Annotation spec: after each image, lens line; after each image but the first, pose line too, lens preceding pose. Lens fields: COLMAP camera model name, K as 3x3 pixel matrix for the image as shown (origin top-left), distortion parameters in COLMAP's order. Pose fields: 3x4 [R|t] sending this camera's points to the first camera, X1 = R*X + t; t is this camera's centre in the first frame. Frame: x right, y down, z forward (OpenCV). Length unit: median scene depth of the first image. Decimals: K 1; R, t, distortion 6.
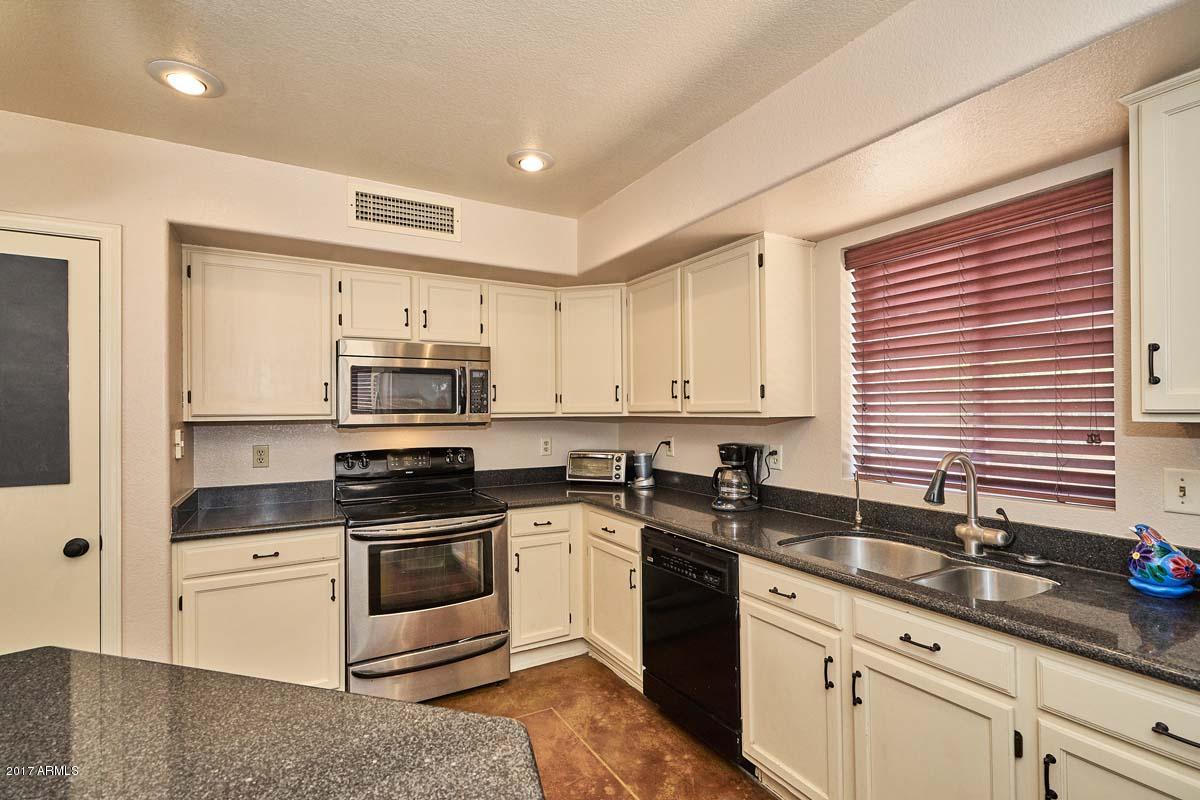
lens RADIAL K [[549.9, 0, 597.8], [0, 549.9, 403.8], [0, 0, 1]] dist [-0.002866, 0.001339]
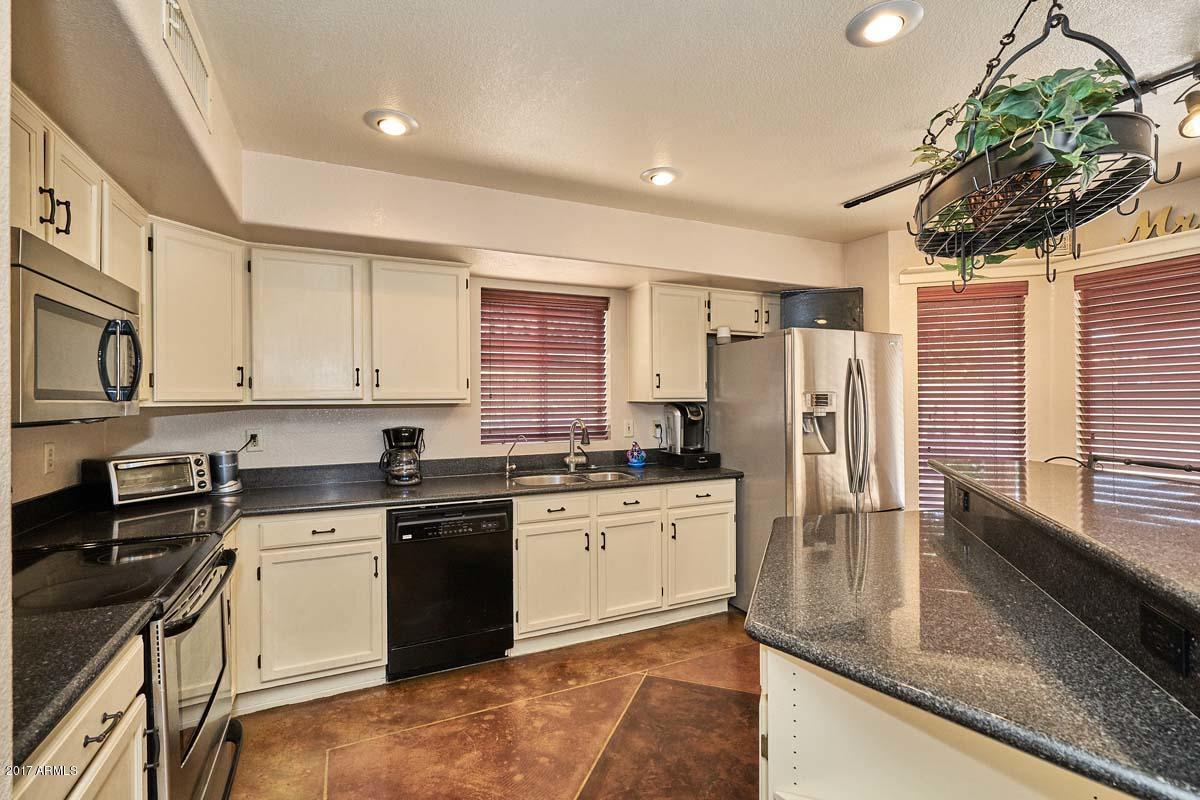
lens RADIAL K [[549.9, 0, 602.7], [0, 549.9, 399.1], [0, 0, 1]] dist [-0.002866, 0.001339]
pose [[0.067861, 0.009002, 0.997654, -0.834057], [-0.007706, 0.999934, -0.008498, 0.020800], [-0.997665, -0.007111, 0.067926, 0.494702]]
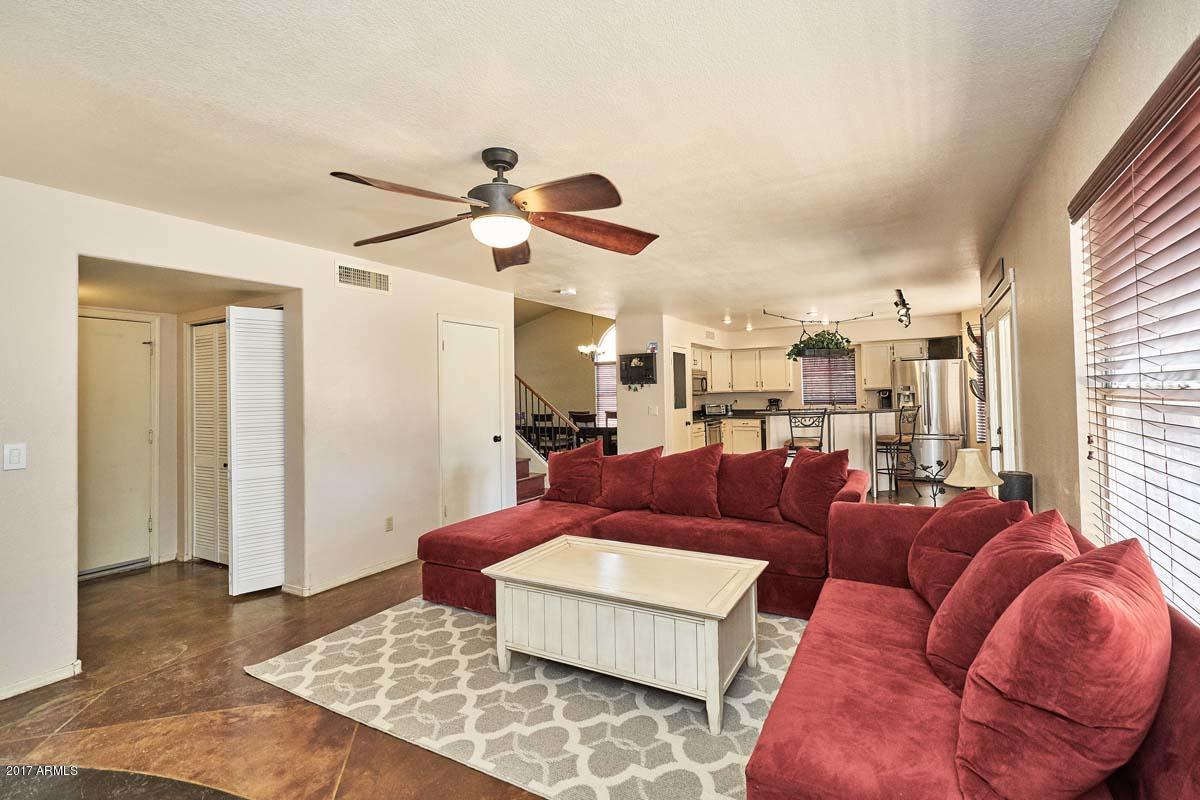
lens RADIAL K [[549.9, 0, 593.6], [0, 549.9, 397.5], [0, 0, 1]] dist [-0.002866, 0.001339]
pose [[0.874904, -0.014776, 0.484071, -2.552213], [0.008102, 0.999841, 0.015876, -0.003426], [-0.484229, -0.009968, 0.874885, -1.630469]]
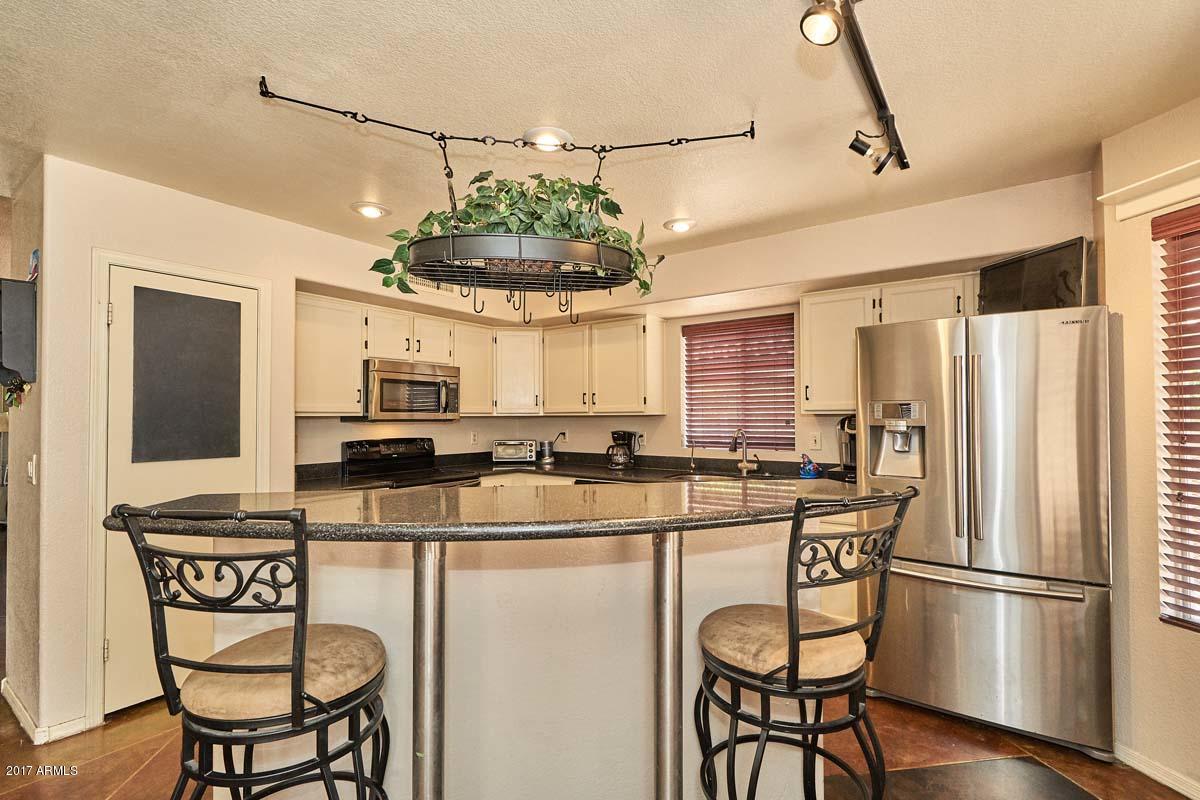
lens RADIAL K [[549.9, 0, 588.8], [0, 549.9, 404.5], [0, 0, 1]] dist [-0.002866, 0.001339]
pose [[0.912863, 0.011810, 0.408095, -0.521542], [-0.006662, 0.999879, -0.014034, 0.014303], [-0.408212, 0.010093, 0.912831, -0.501798]]
